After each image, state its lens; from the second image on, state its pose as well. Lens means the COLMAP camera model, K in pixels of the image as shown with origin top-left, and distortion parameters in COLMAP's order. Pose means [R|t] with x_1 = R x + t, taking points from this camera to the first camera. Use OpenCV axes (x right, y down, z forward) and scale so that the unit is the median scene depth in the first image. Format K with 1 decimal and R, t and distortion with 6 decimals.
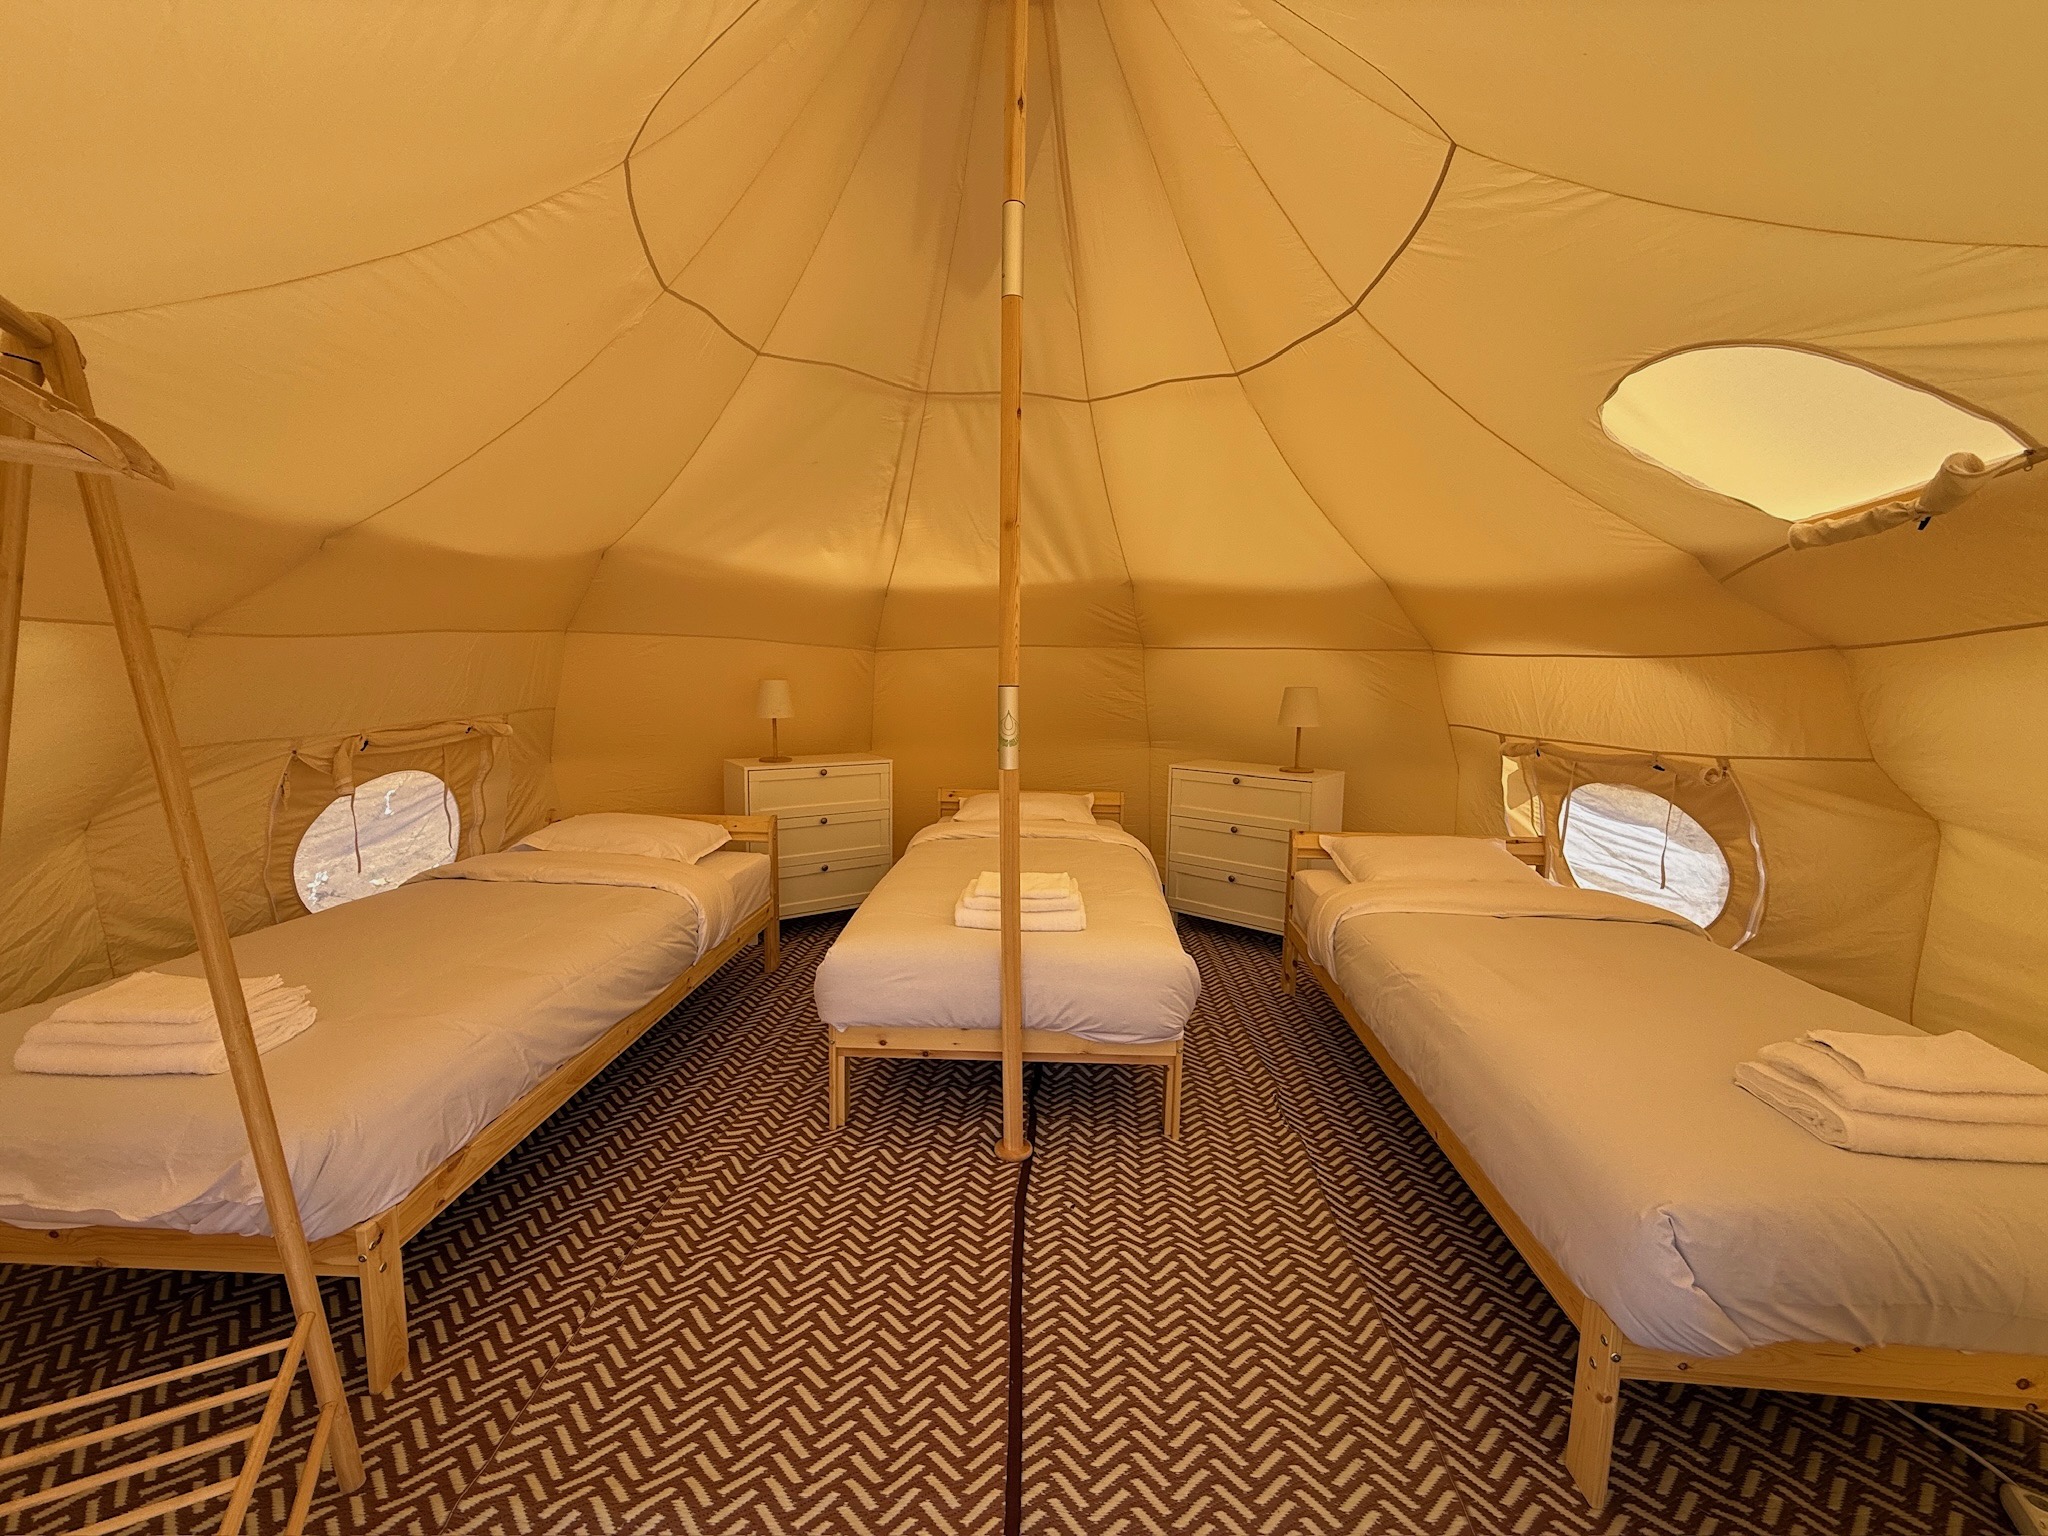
lens RADIAL K [[816.5, 0, 1026.3], [0, 816.5, 759.0], [0, 0, 1]] dist [-0.000853, -0.000248]
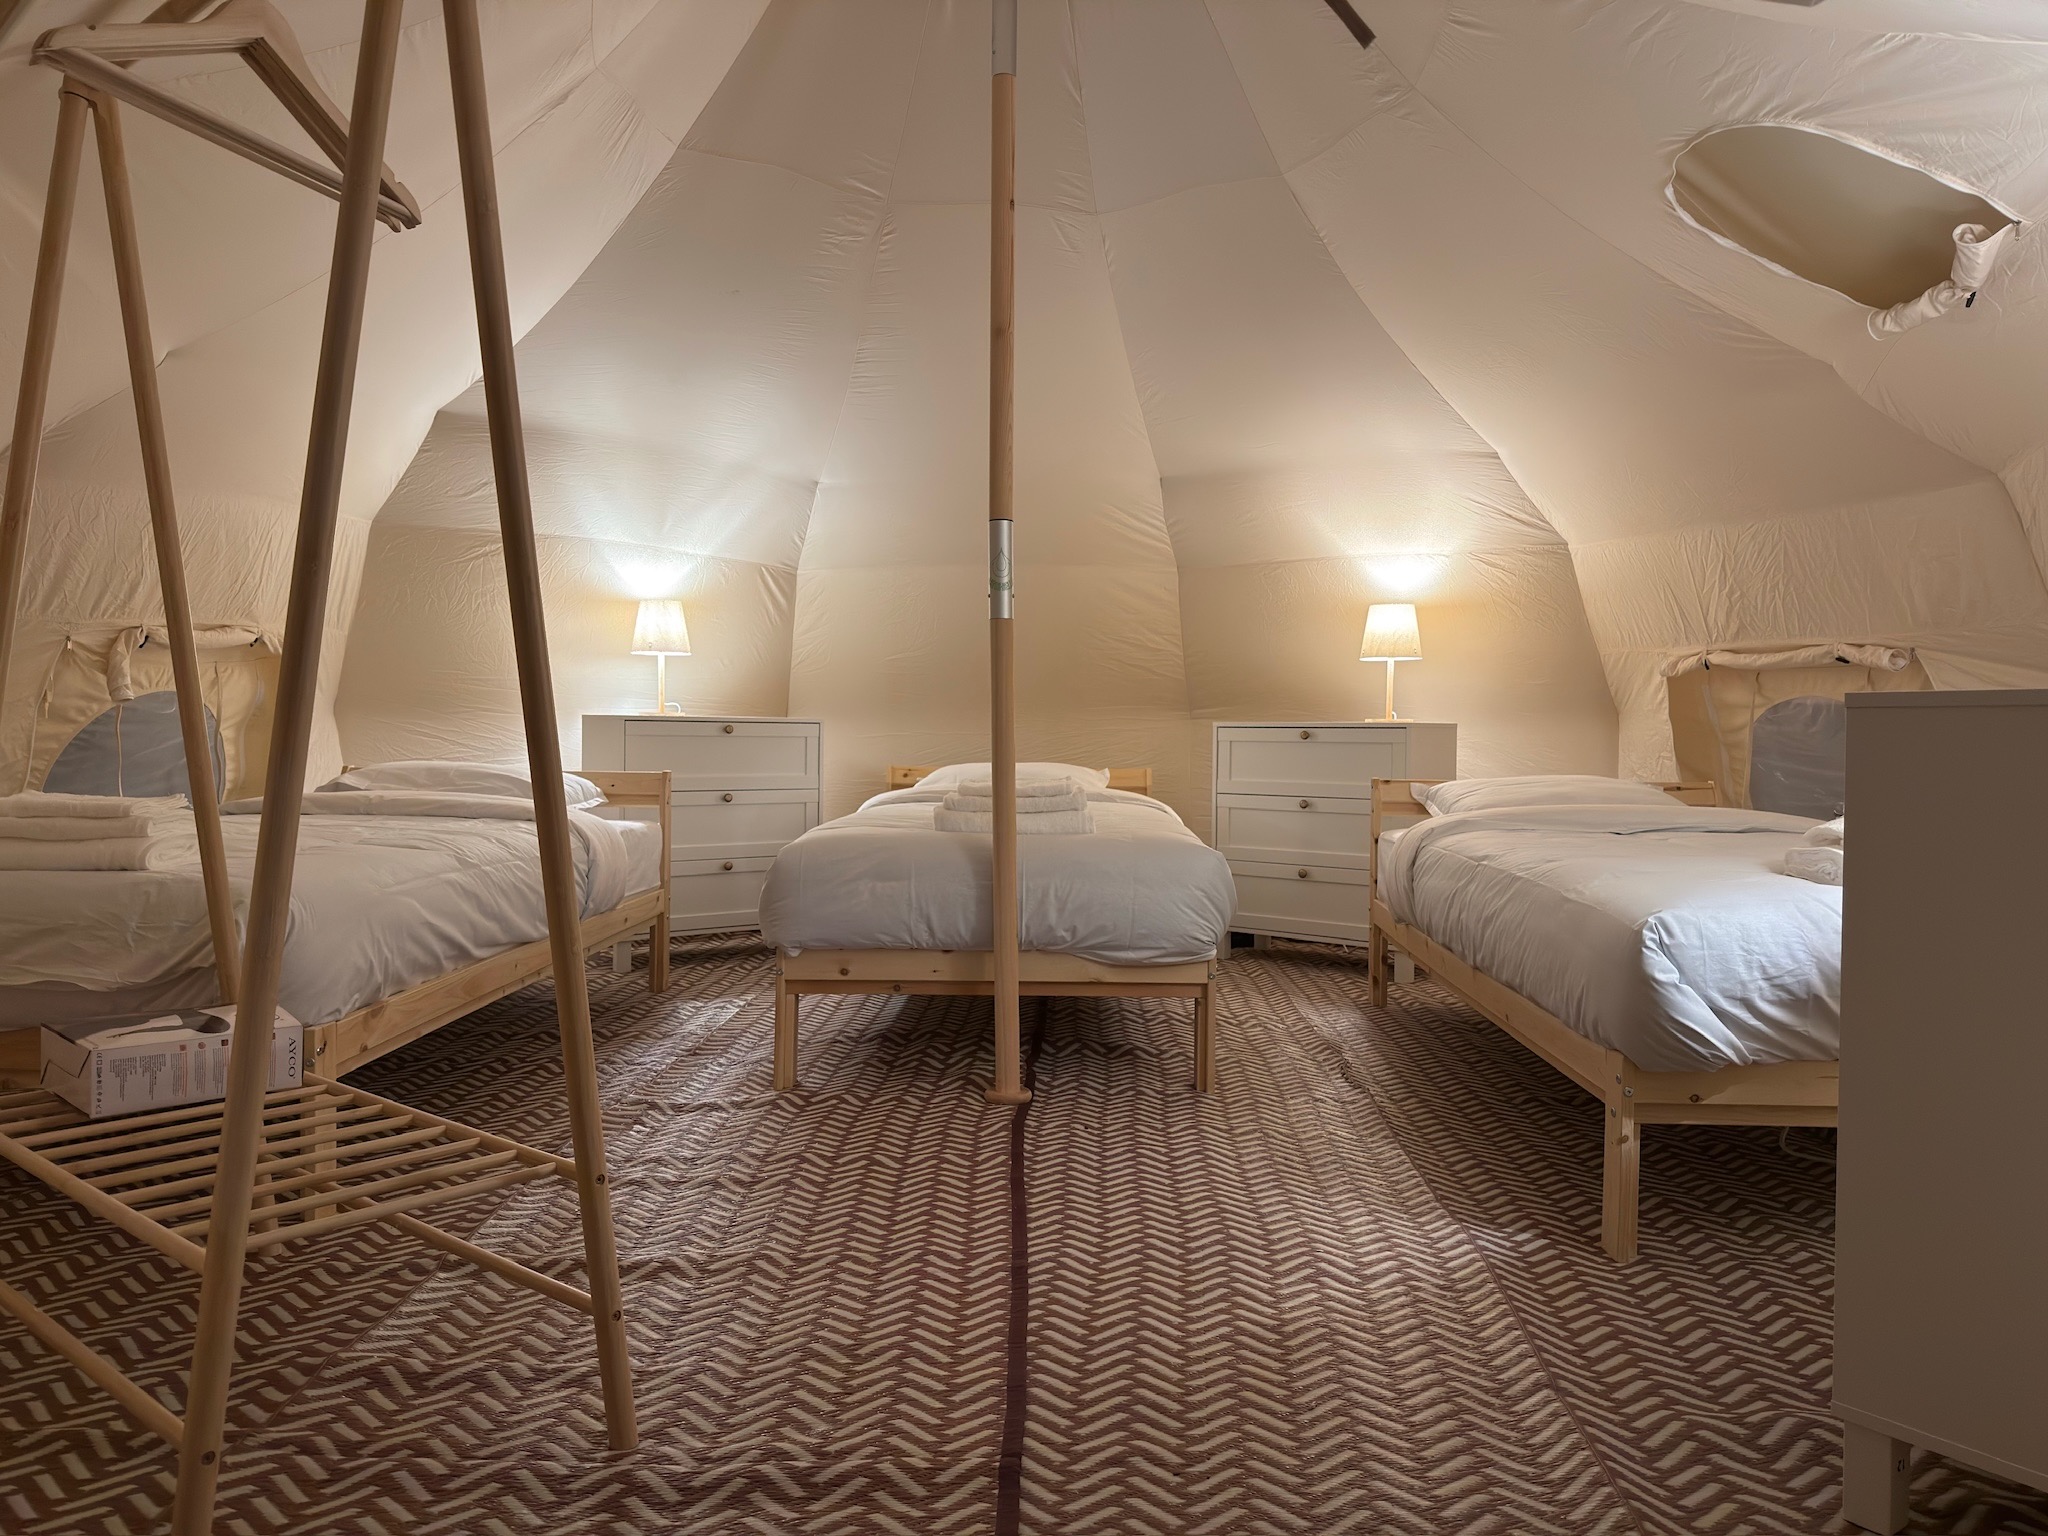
lens RADIAL K [[1435.5, 0, 1021.7], [0, 1435.5, 762.3], [0, 0, 1]] dist [0.078126, -0.086447]
pose [[0.999874, -0.002660, 0.015620, -0.023362], [0.003972, 0.996409, -0.084578, 0.272550], [-0.015339, 0.084630, 0.996294, -0.447966]]
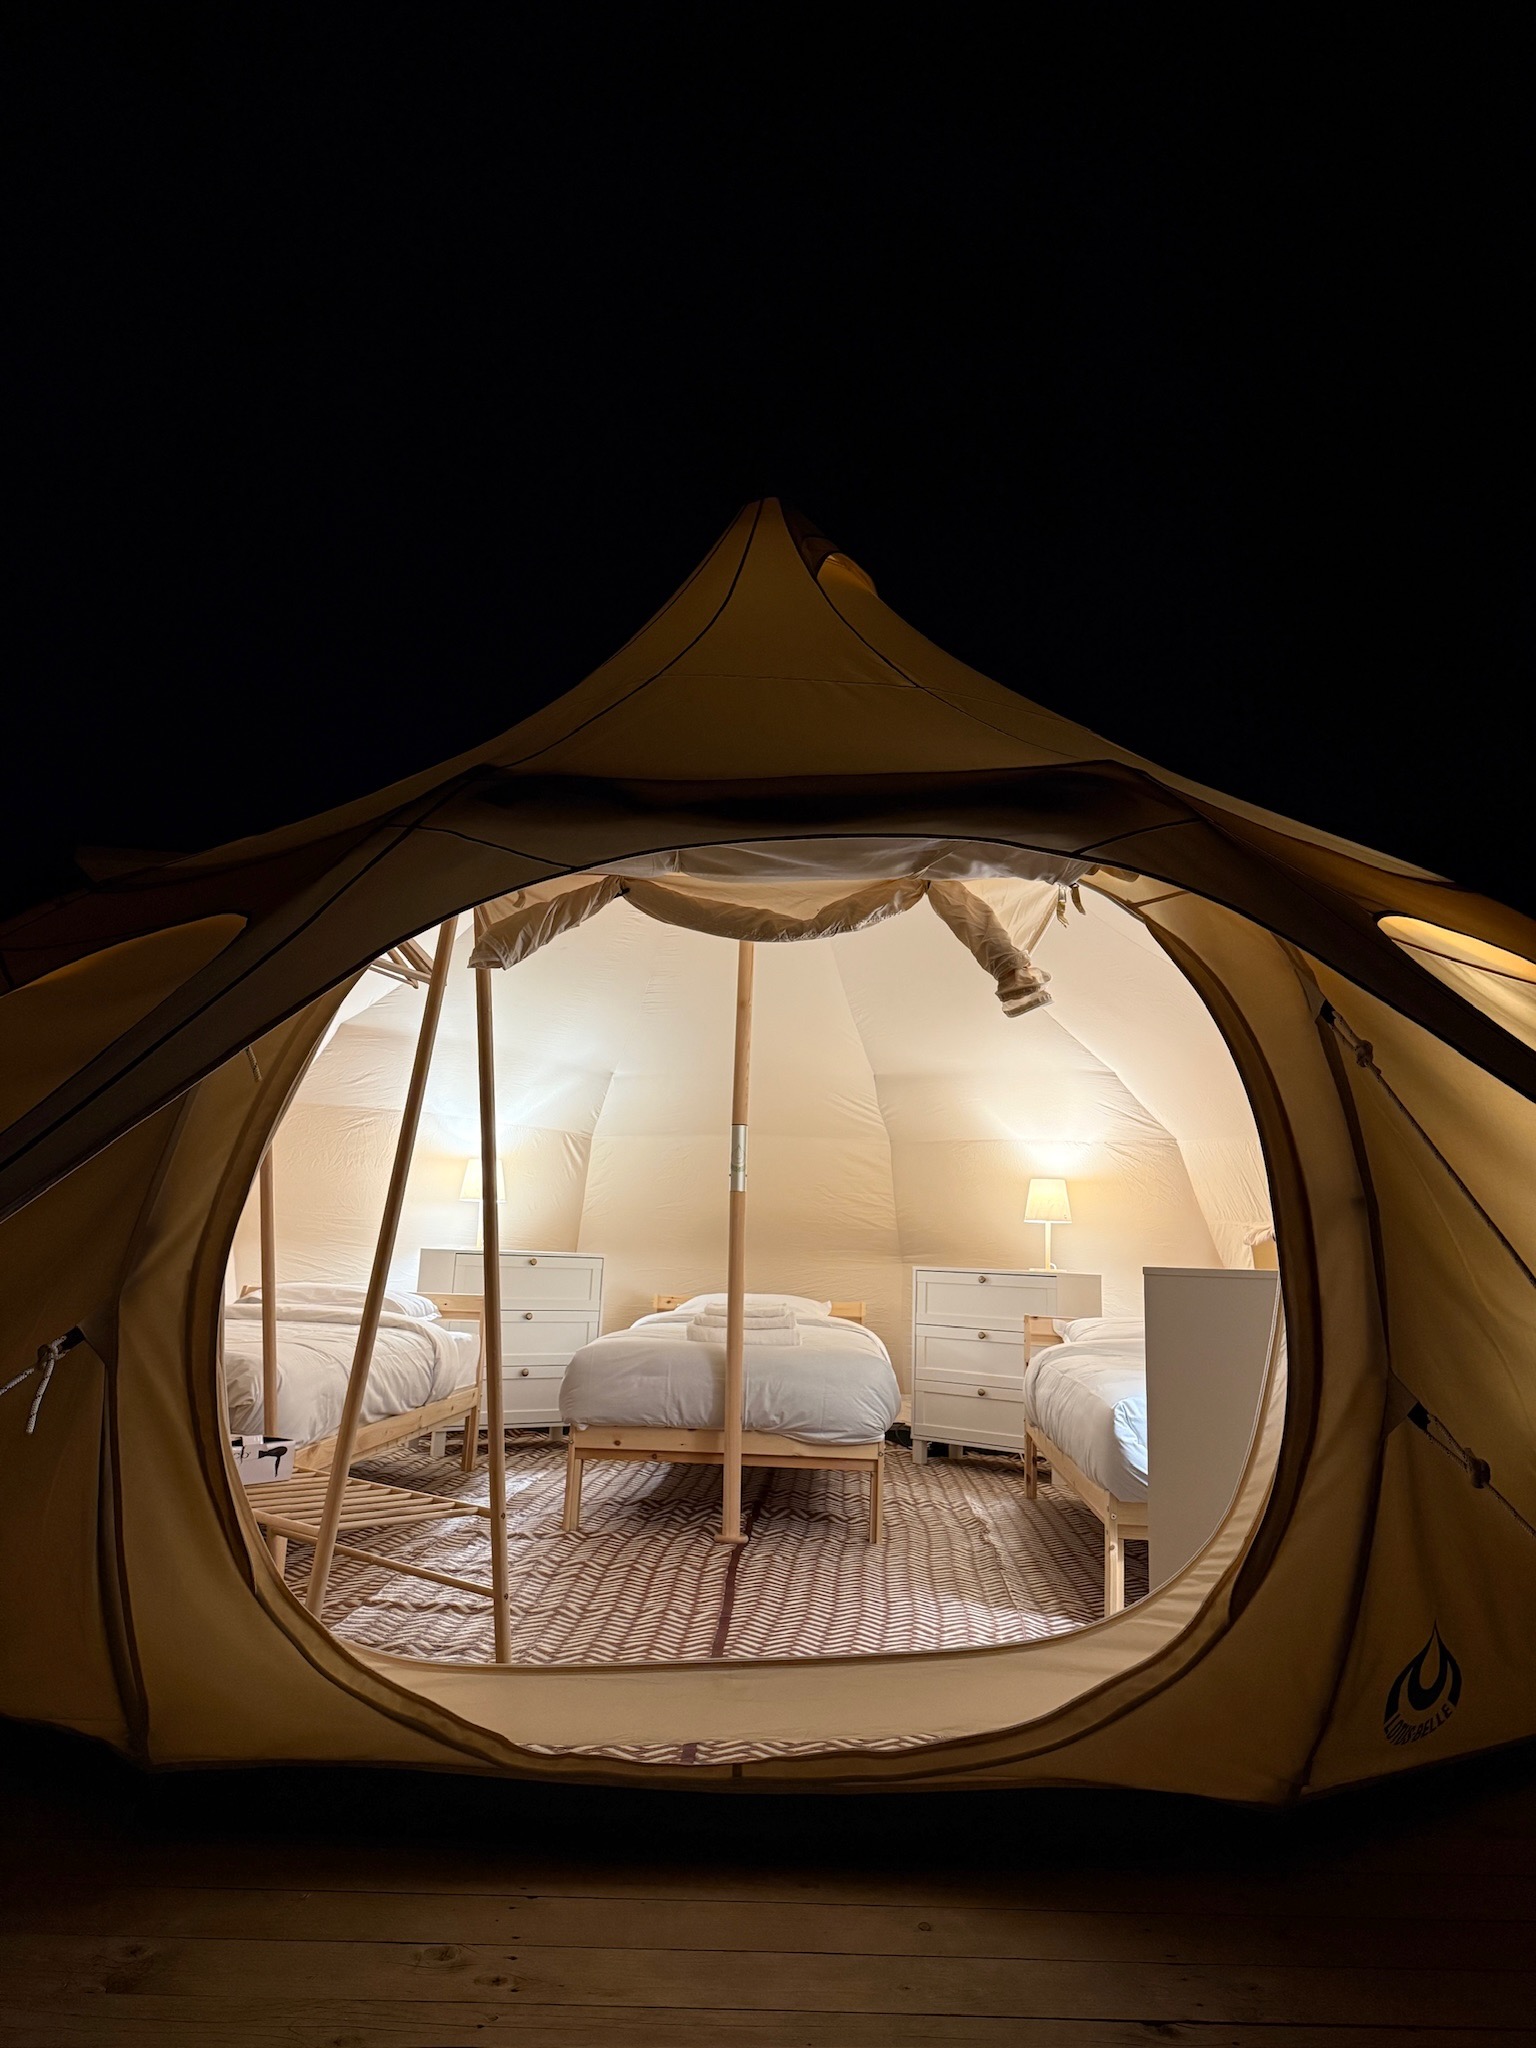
lens RADIAL K [[1435.5, 0, 769.1], [0, 1435.5, 995.1], [0, 0, 1]] dist [0.078126, -0.086447]
pose [[0.999671, 0.025287, -0.004398, 0.026464], [-0.025481, 0.957191, -0.288334, 0.337782], [-0.003082, 0.288351, 0.957520, -1.121652]]
